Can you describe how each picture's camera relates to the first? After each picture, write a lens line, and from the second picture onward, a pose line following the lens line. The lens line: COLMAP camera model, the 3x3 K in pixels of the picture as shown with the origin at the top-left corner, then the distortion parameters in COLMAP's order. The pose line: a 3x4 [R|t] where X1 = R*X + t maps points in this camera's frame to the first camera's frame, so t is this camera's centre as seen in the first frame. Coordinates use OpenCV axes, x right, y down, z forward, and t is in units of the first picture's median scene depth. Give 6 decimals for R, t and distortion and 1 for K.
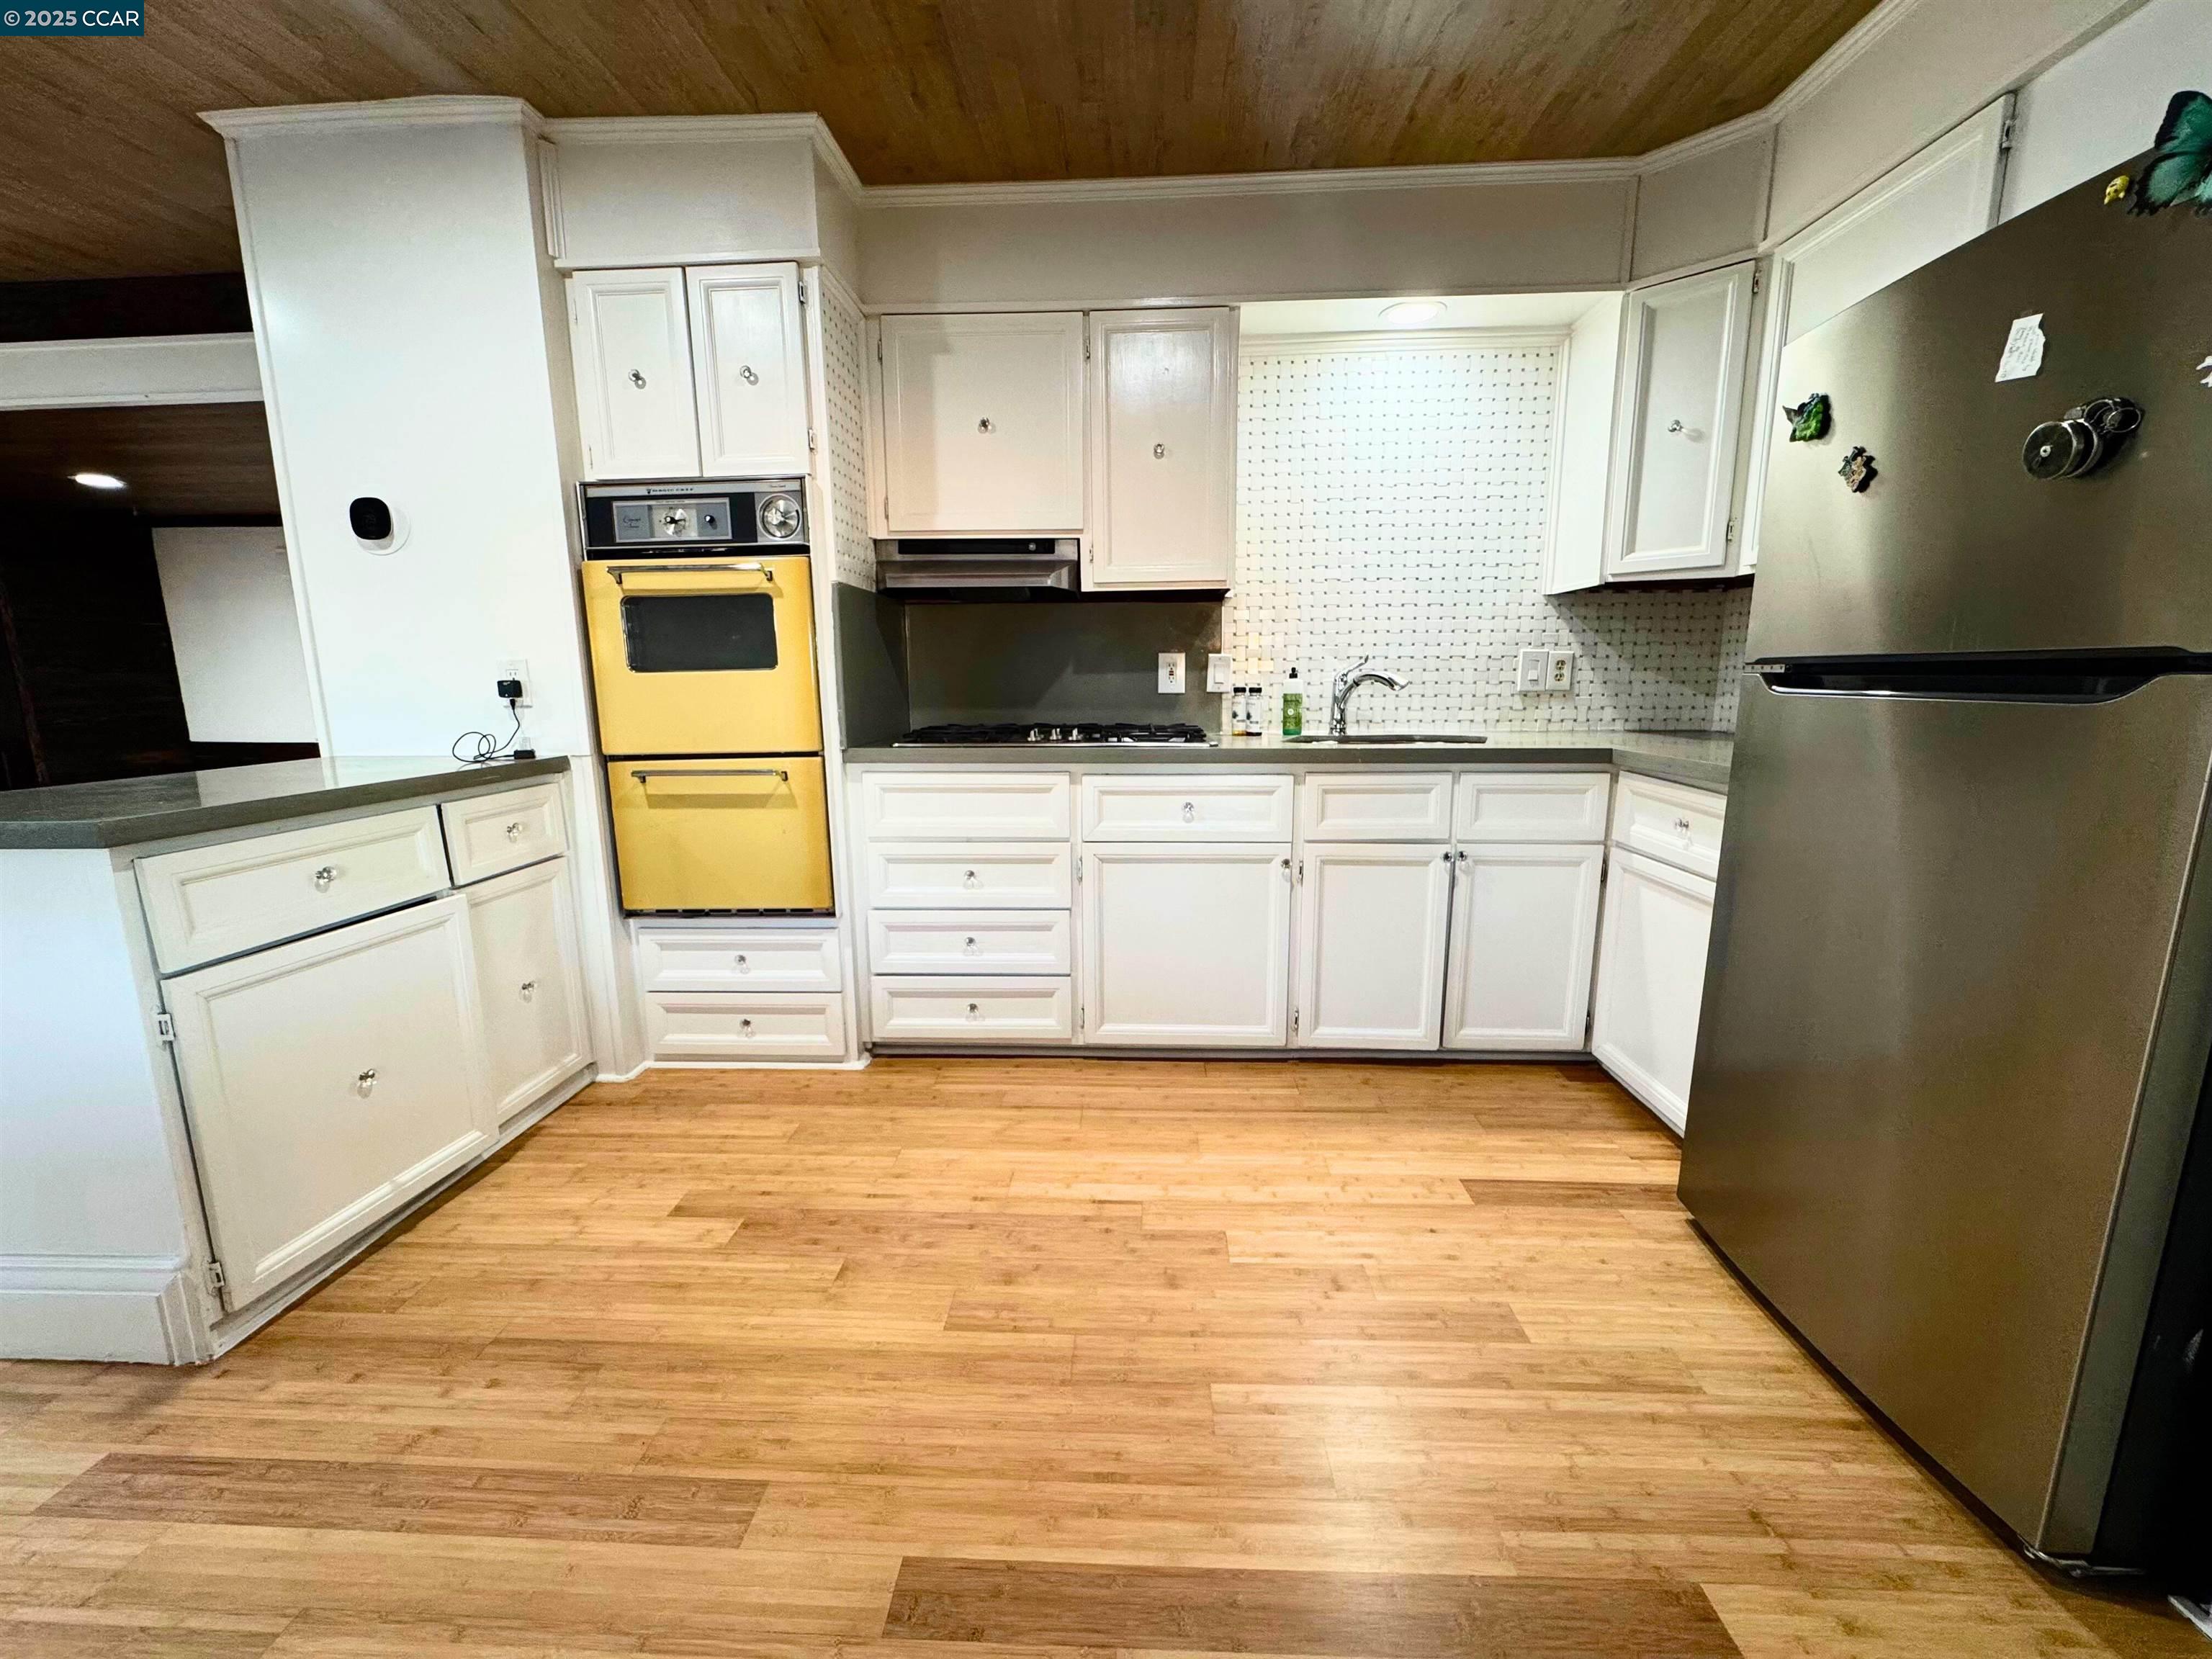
lens RADIAL K [[884.7, 0, 1100.7], [0, 884.7, 826.3], [0, 0, 1]] dist [-0.004039, -0.000135]
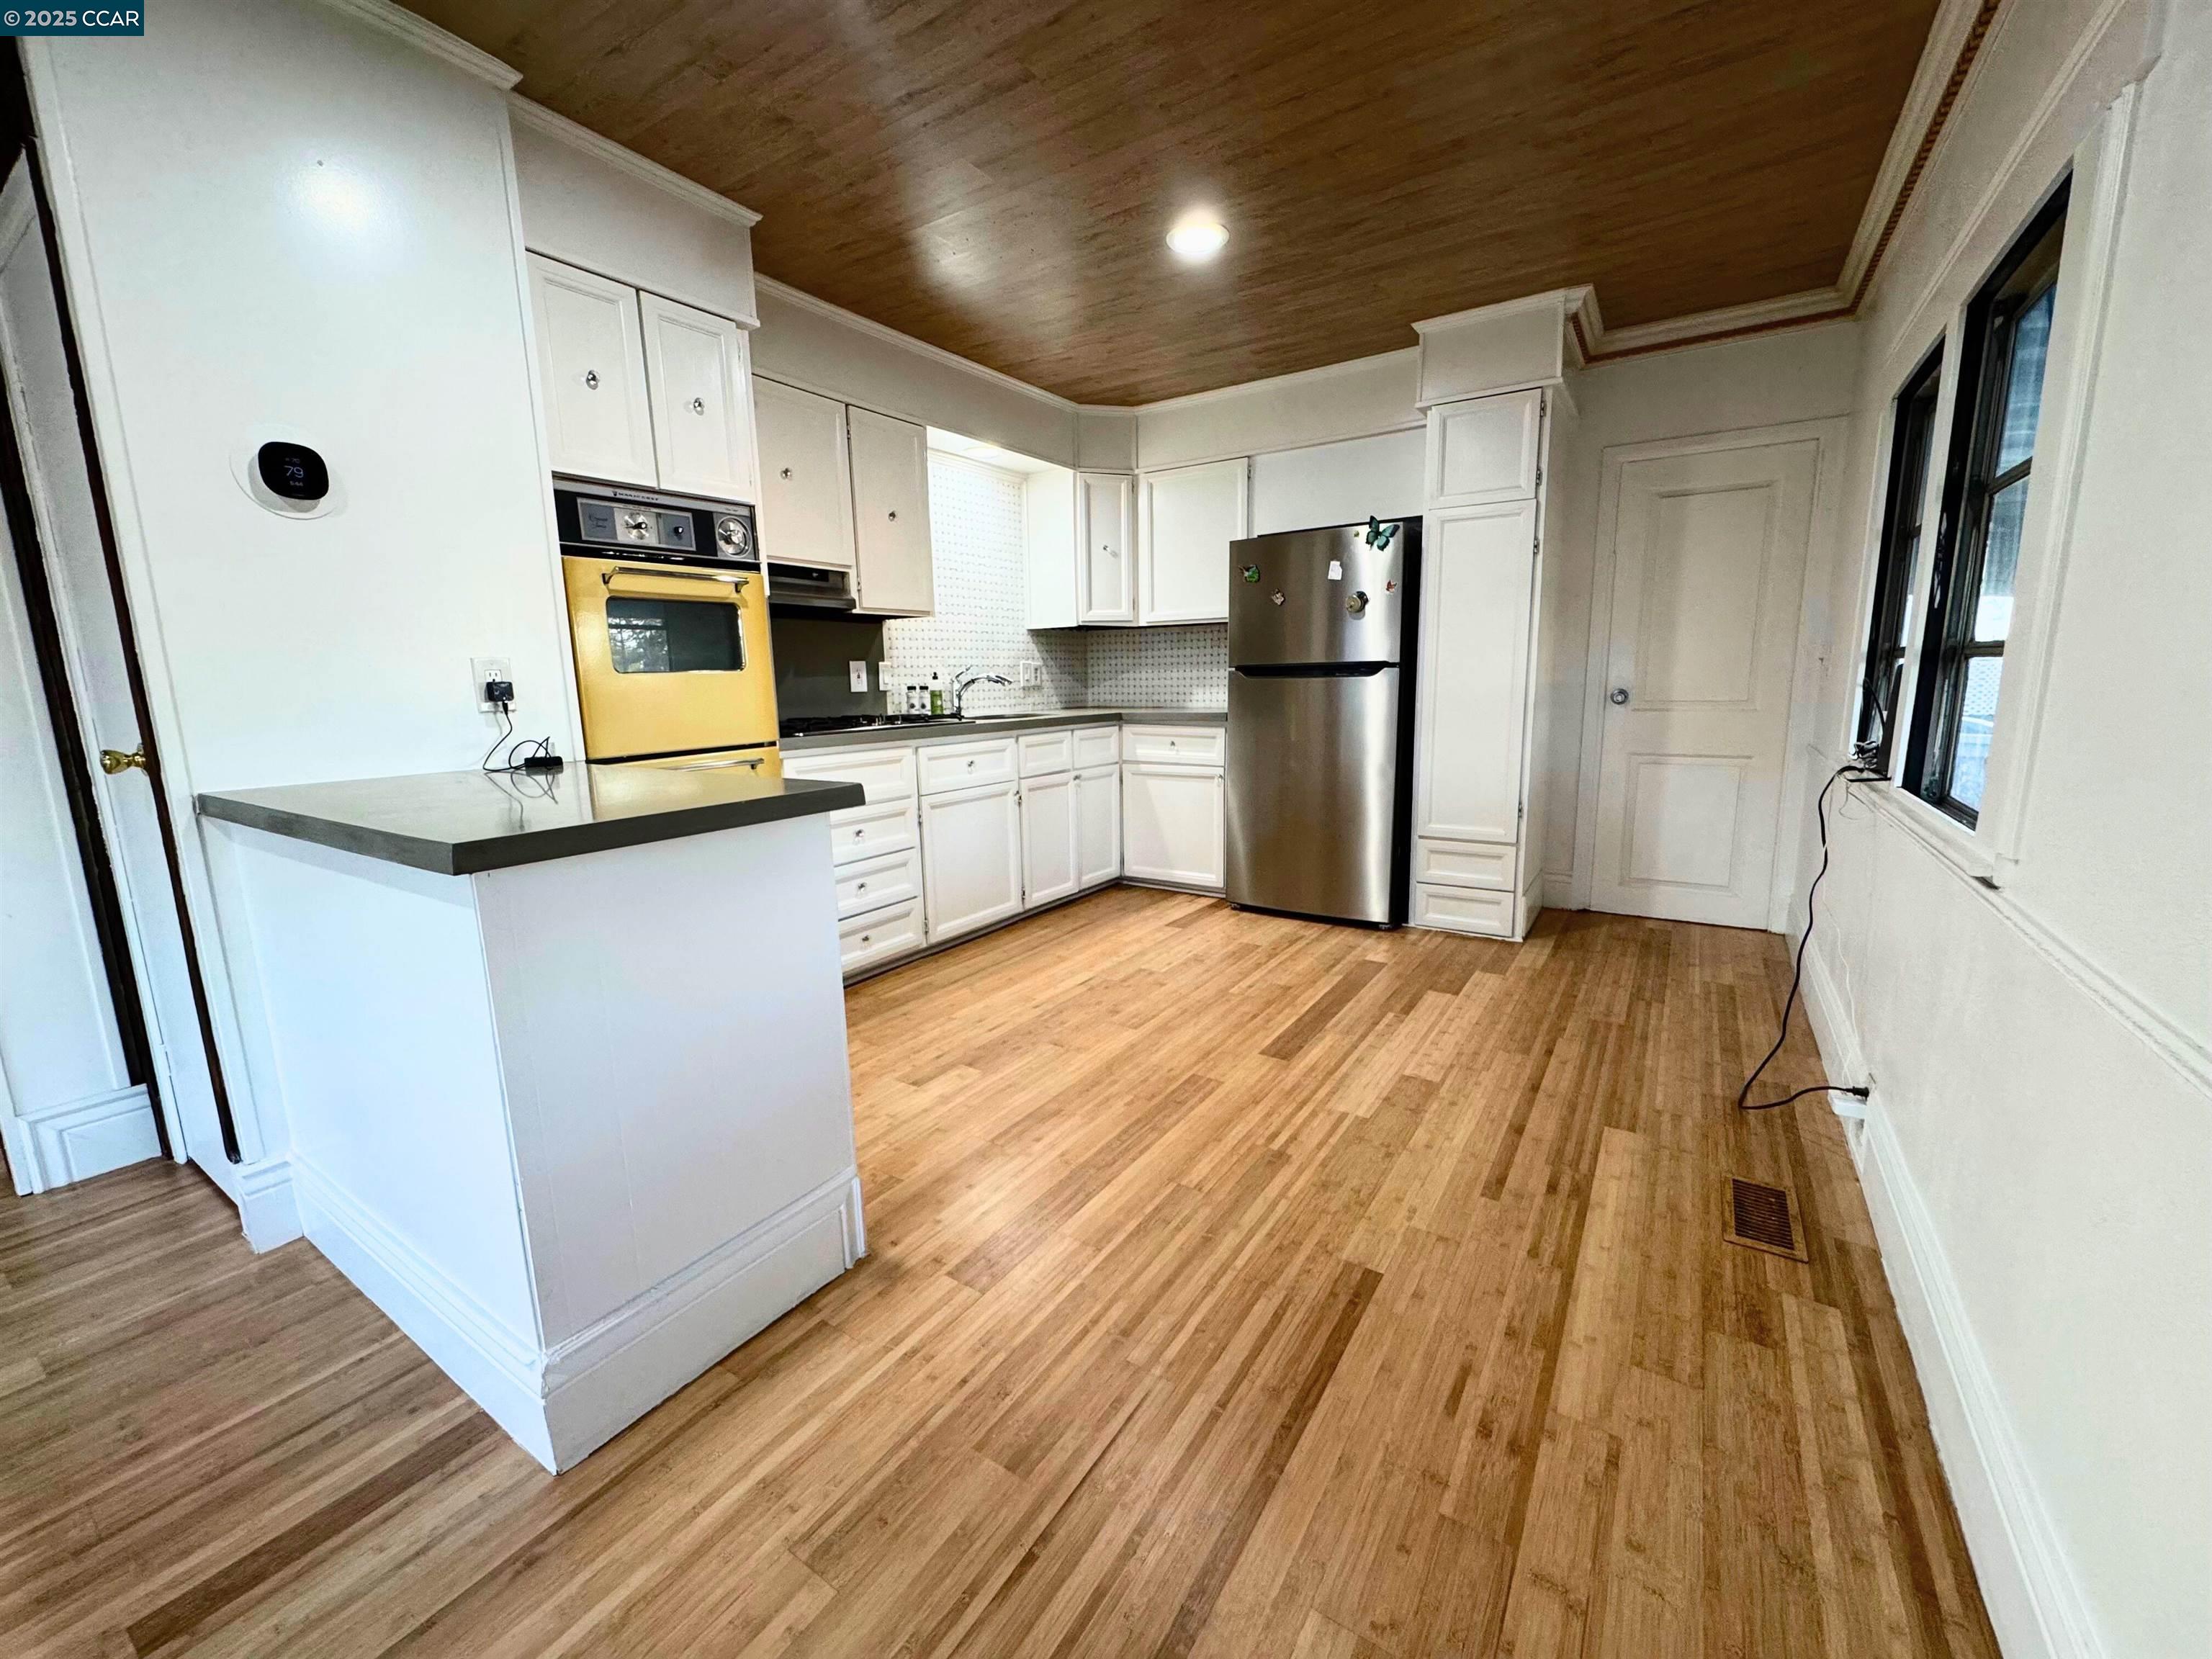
lens RADIAL K [[884.7, 0, 1099.2], [0, 884.7, 824.7], [0, 0, 1]] dist [-0.004039, -0.000135]
pose [[0.514390, -0.144035, 0.845374, -1.132318], [0.160825, 0.984506, 0.069882, 0.010787], [-0.842341, 0.100011, 0.529585, 0.039006]]
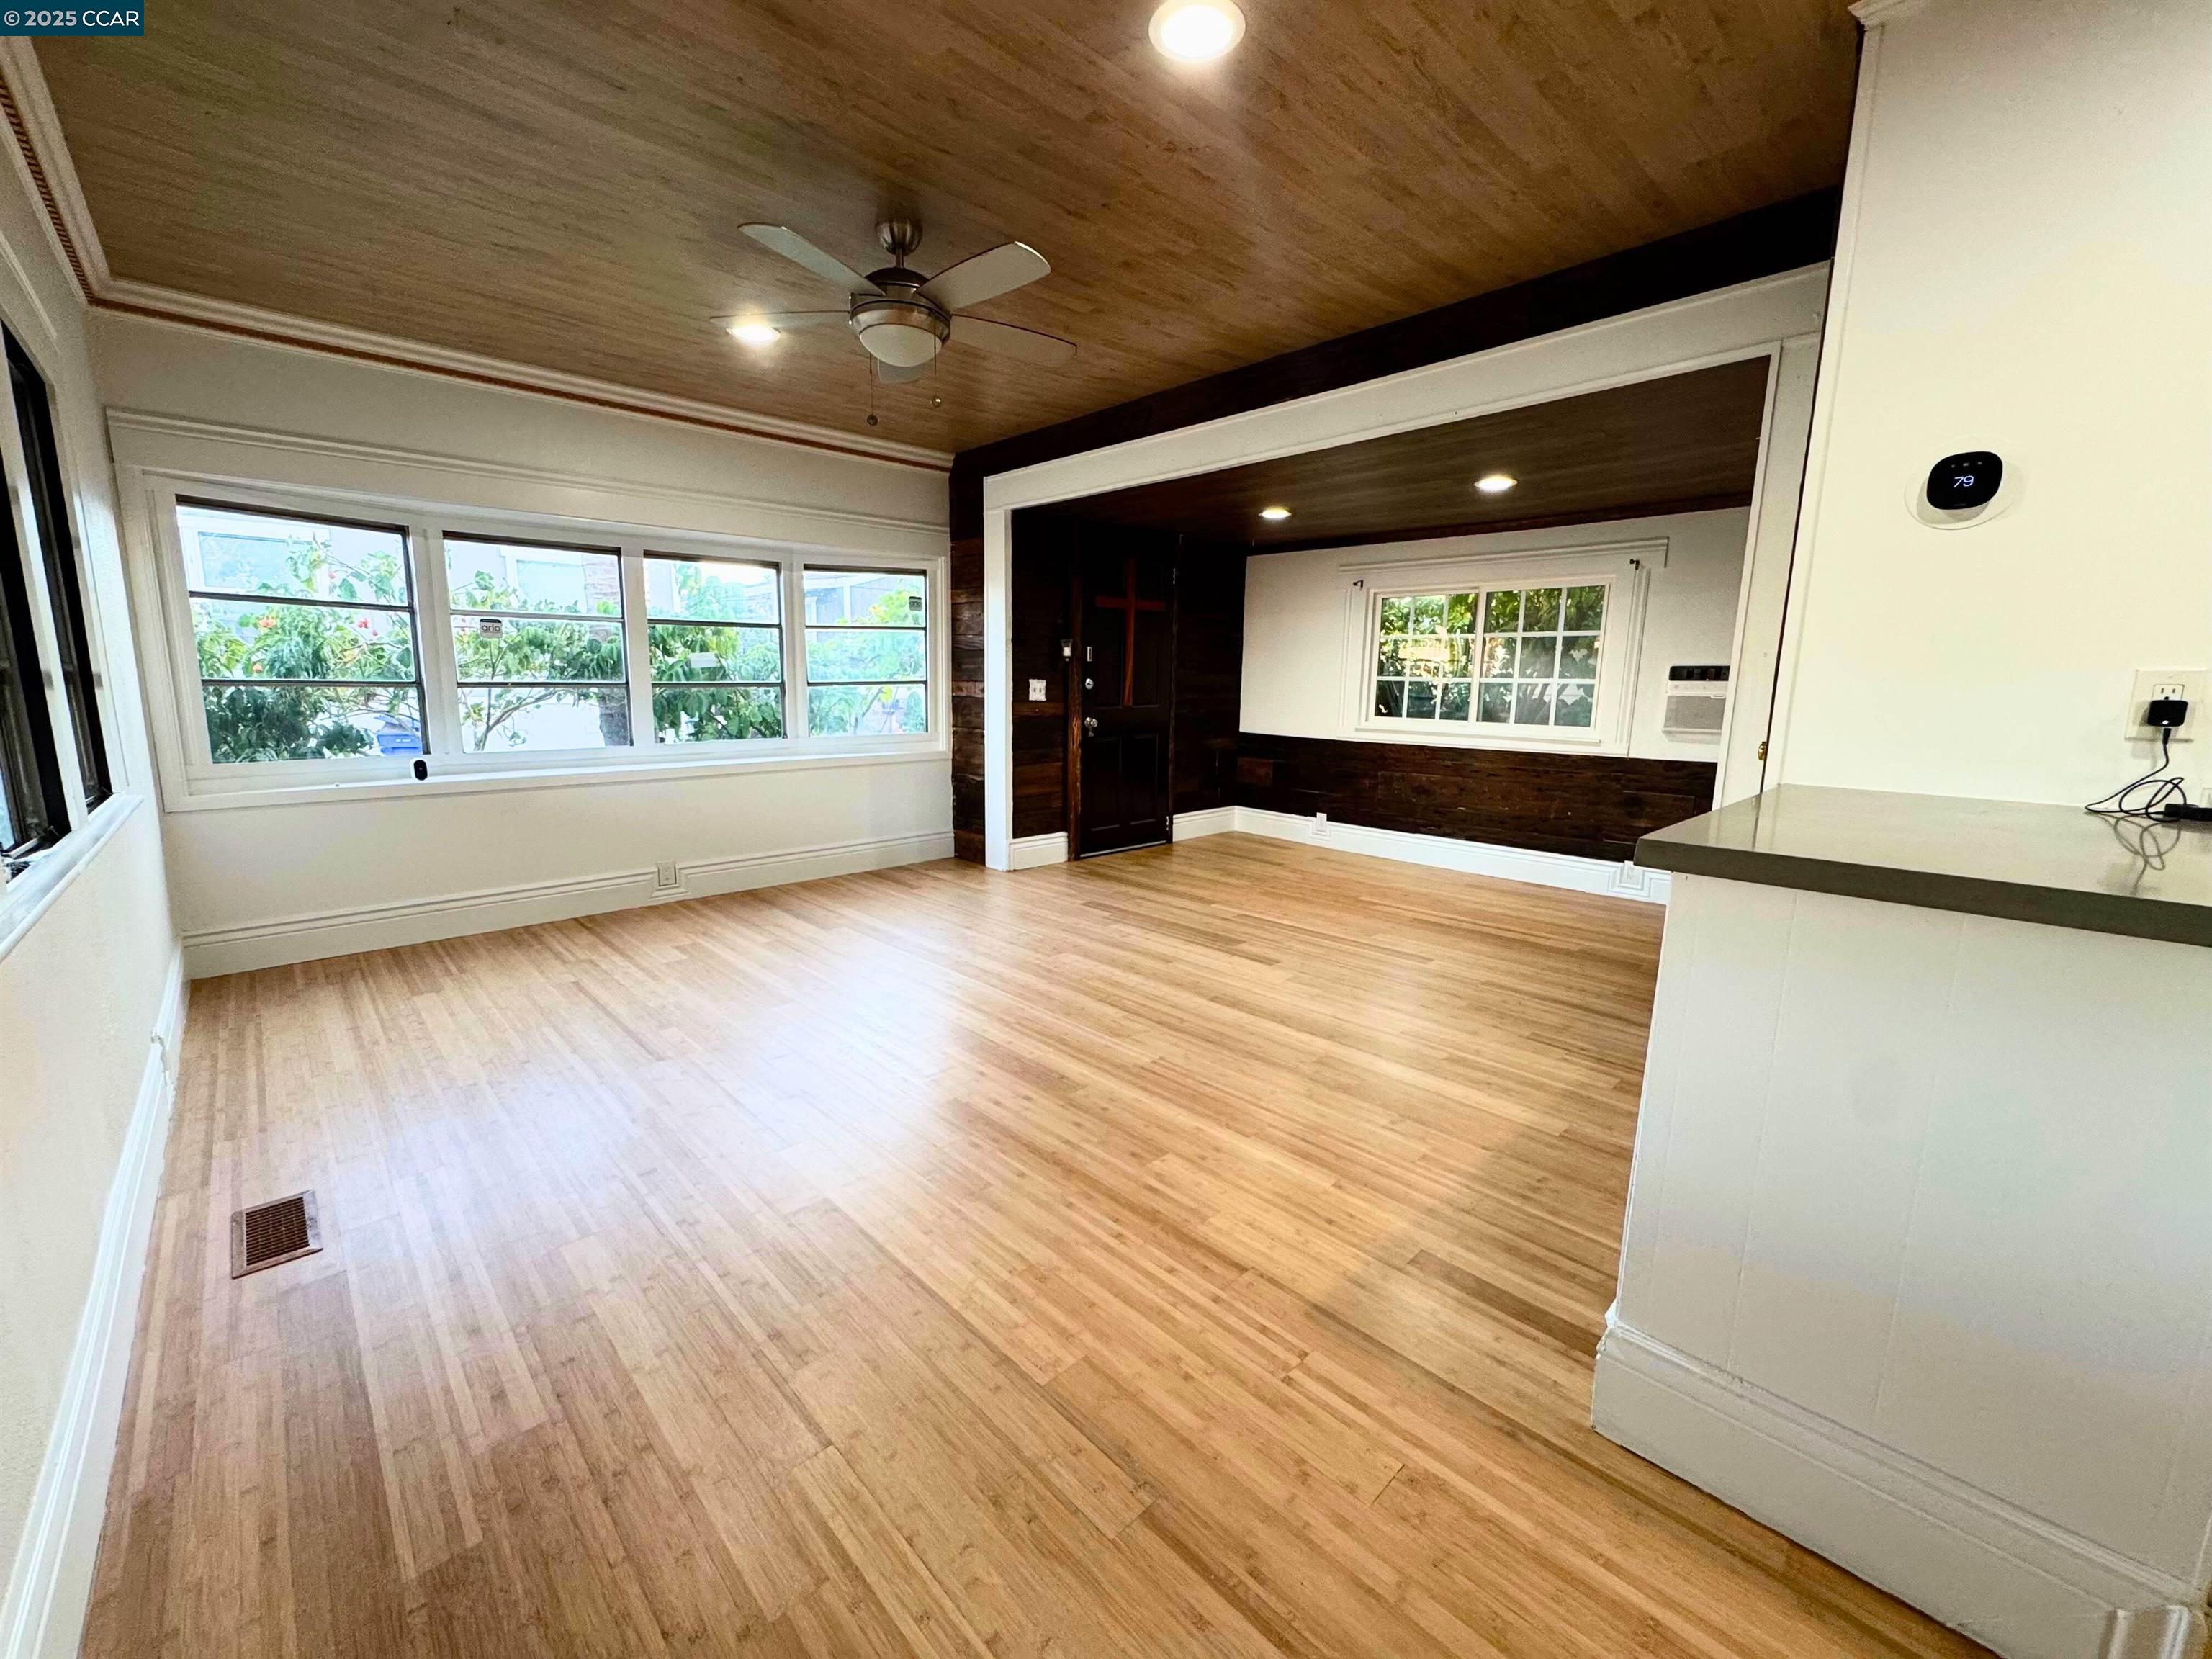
lens RADIAL K [[884.7, 0, 1103.2], [0, 884.7, 826.7], [0, 0, 1]] dist [-0.004039, -0.000135]
pose [[0.724827, 0.132783, -0.676014, -0.795753], [-0.139829, 0.989181, 0.044370, 0.013065], [0.674592, 0.062366, 0.735552, -0.029295]]
